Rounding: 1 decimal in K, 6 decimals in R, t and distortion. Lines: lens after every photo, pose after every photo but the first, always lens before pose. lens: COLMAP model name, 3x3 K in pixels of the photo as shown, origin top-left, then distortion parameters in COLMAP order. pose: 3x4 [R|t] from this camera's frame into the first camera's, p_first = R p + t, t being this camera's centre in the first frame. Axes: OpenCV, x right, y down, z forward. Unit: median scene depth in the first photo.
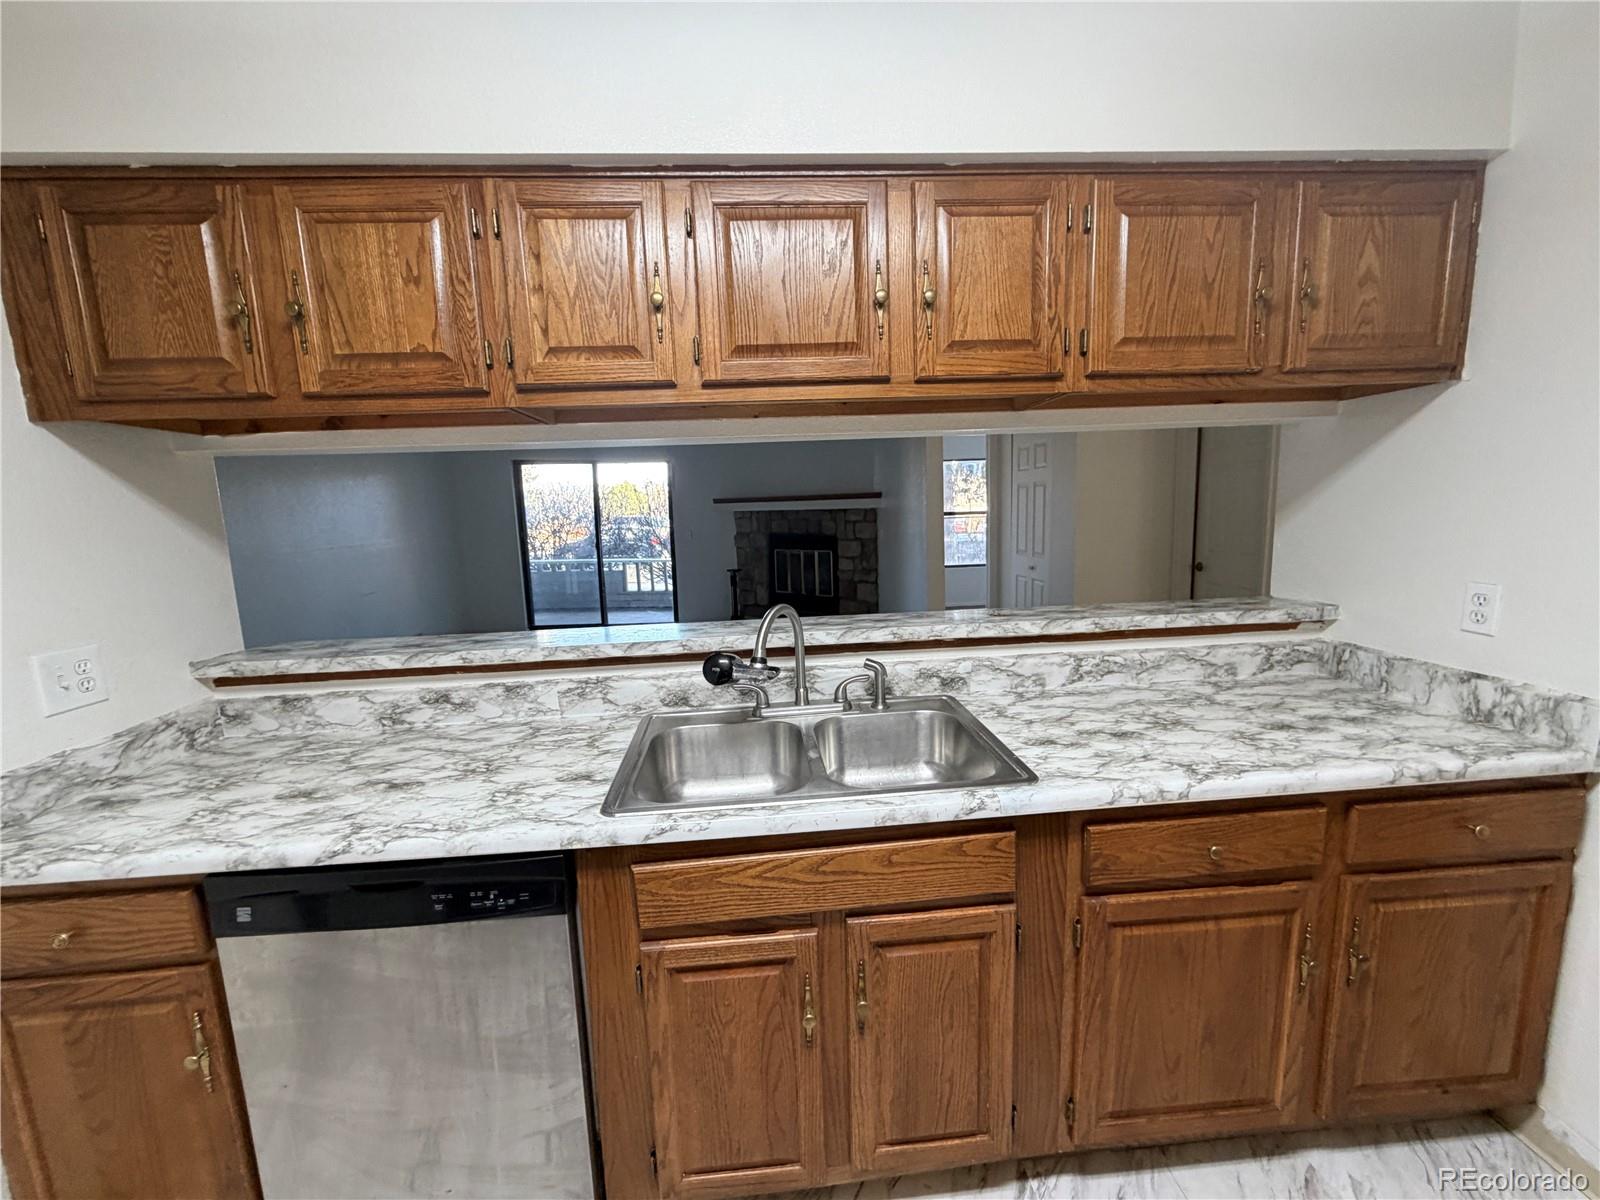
lens RADIAL K [[636.3, 0, 796.3], [0, 636.3, 599.8], [0, 0, 1]] dist [-0.001423, 0.000075]
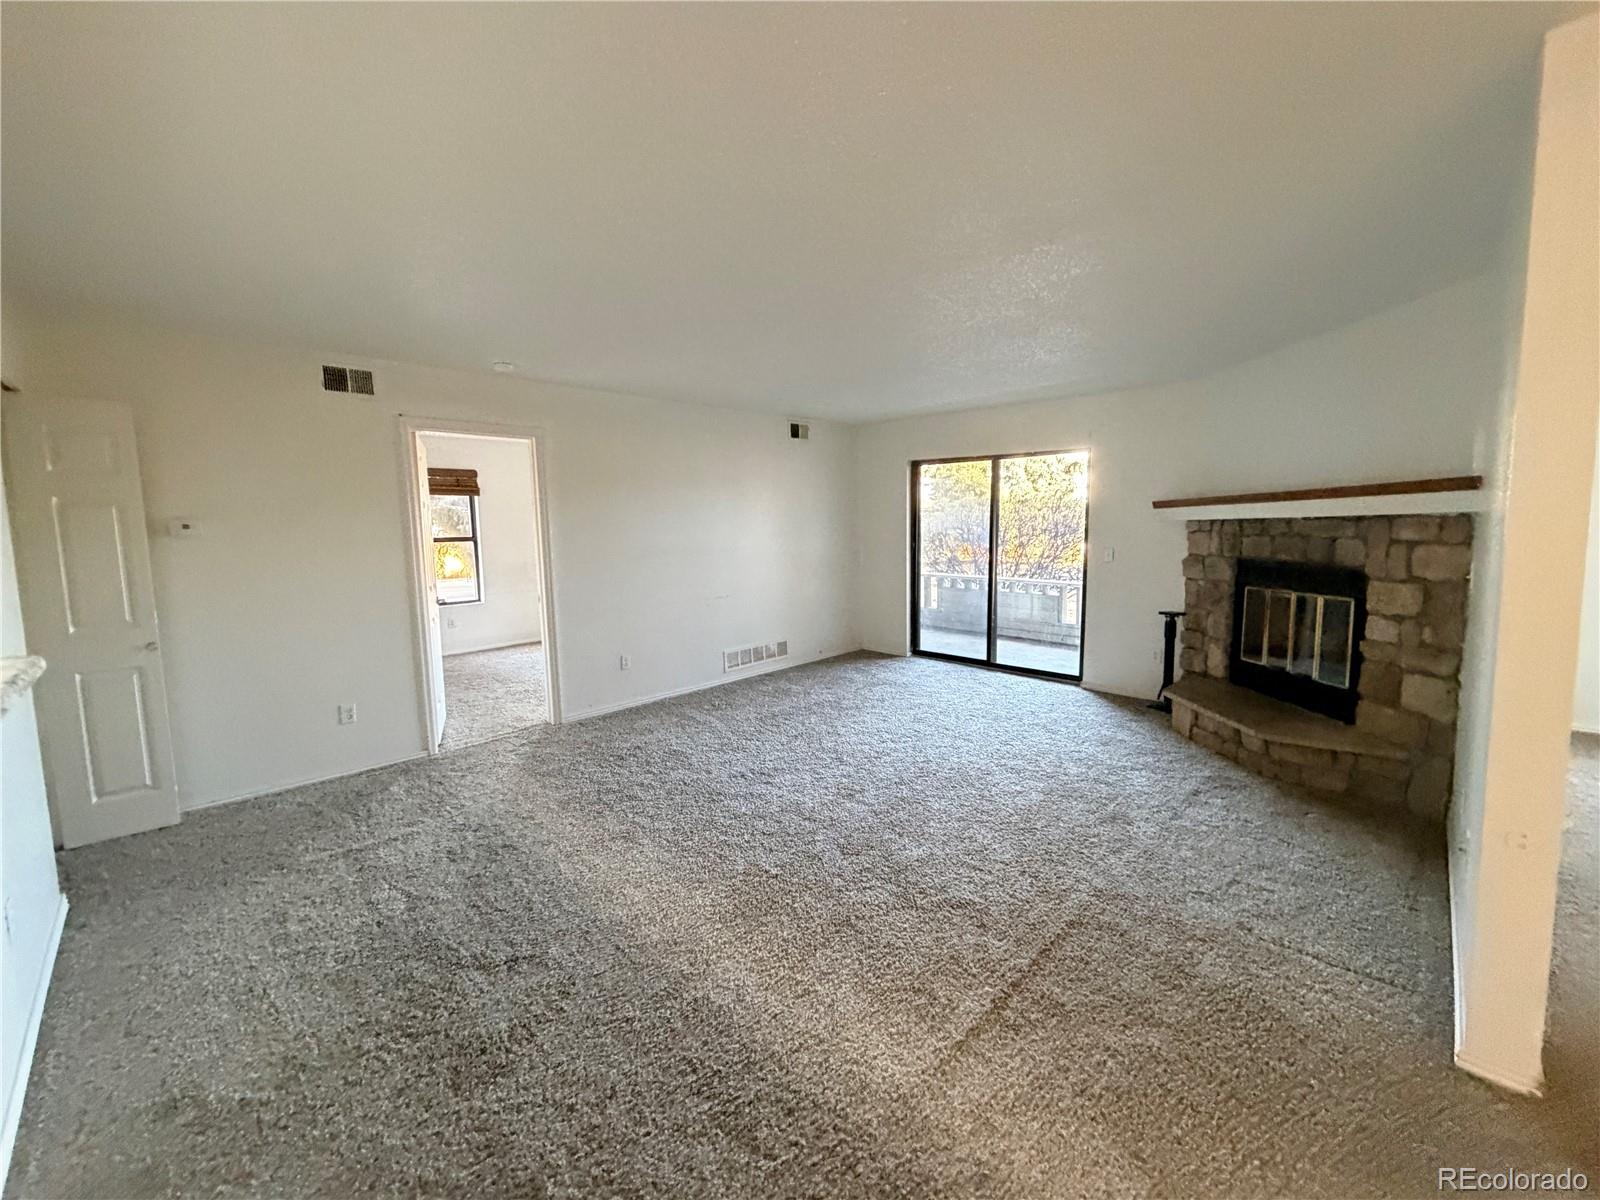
lens RADIAL K [[636.3, 0, 786.7], [0, 636.3, 600.1], [0, 0, 1]] dist [-0.001423, 0.000075]
pose [[0.649311, 0.098452, -0.754124, 0.145112], [-0.112999, 0.993068, 0.032354, -0.041857], [0.752082, 0.064207, 0.655935, 0.333190]]
